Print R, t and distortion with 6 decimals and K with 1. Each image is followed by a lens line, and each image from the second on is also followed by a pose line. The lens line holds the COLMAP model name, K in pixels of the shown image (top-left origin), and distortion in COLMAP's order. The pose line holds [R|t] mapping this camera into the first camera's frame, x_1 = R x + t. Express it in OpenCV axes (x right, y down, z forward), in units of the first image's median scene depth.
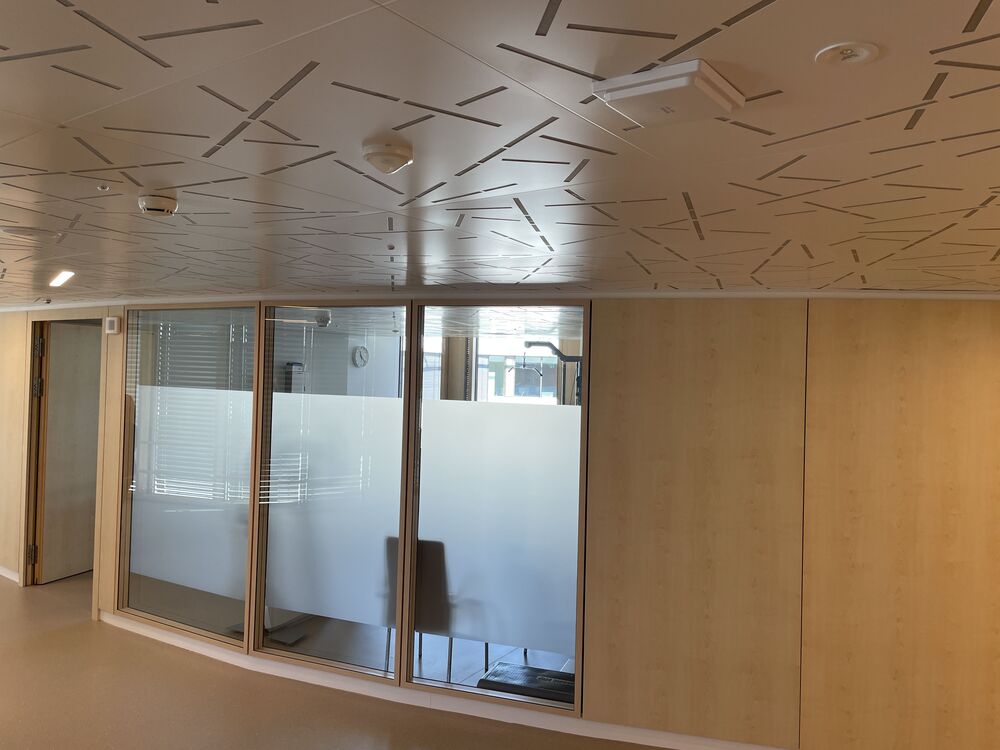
lens RADIAL K [[761.9, 0, 504.8], [0, 761.9, 378.6], [0, 0, 1]] dist [0.072207, -0.074050]
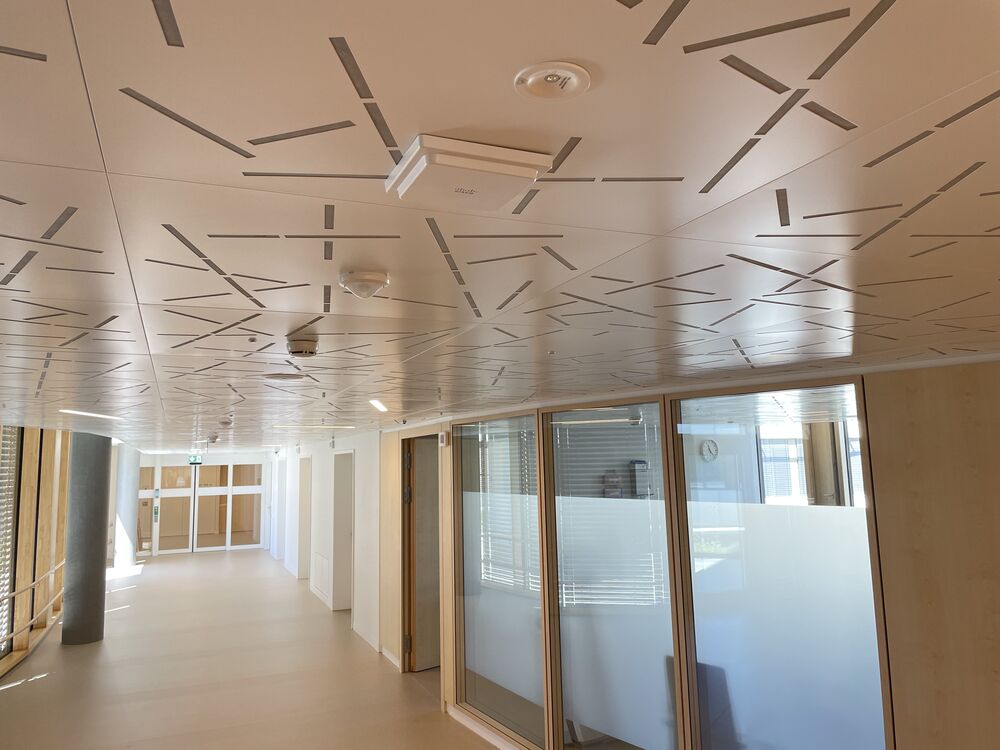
lens RADIAL K [[761.9, 0, 501.8], [0, 761.9, 370.6], [0, 0, 1]] dist [0.072207, -0.074050]
pose [[0.865606, -0.108254, -0.488884, 0.123110], [0.043584, 0.988934, -0.141811, -0.005234], [0.498826, 0.101445, 0.860745, 0.059409]]
